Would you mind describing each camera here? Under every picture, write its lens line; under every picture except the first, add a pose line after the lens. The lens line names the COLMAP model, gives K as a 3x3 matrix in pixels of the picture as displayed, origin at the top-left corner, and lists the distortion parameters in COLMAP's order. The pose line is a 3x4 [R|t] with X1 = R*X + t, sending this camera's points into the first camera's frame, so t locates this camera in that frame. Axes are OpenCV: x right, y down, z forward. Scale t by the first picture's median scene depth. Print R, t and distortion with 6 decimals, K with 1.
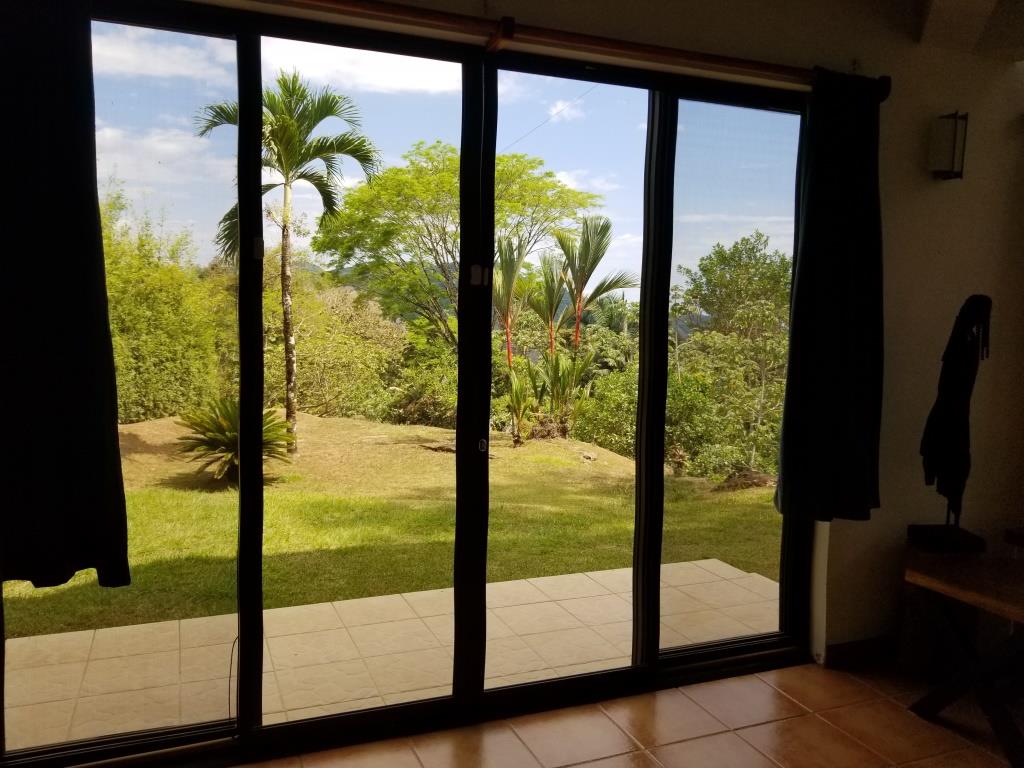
lens RADIAL K [[819.4, 0, 512.0], [0, 819.4, 384.0], [0, 0, 1]] dist [0.082731, -0.000473]
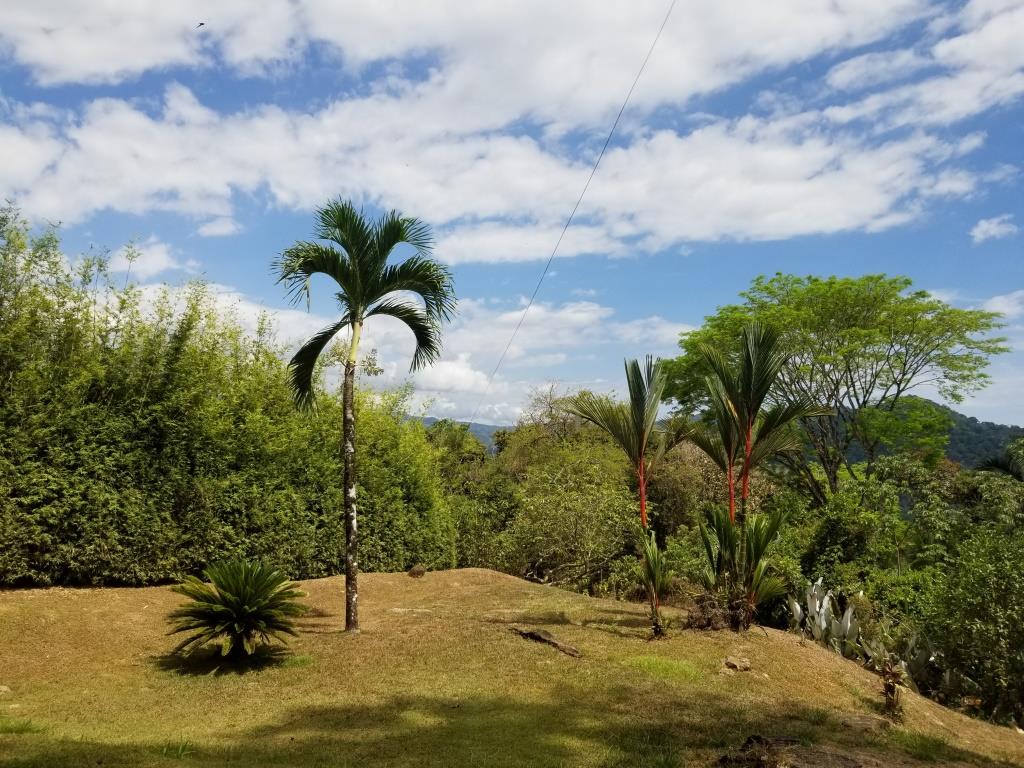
lens RADIAL K [[829.0, 0, 512.0], [0, 829.0, 384.0], [0, 0, 1]] dist [0.087292, -0.188542]
pose [[0.880743, -0.063262, -0.469351, 0.083270], [-0.022726, 0.984251, -0.175310, -0.004434], [0.473049, 0.165070, 0.865434, 0.083570]]
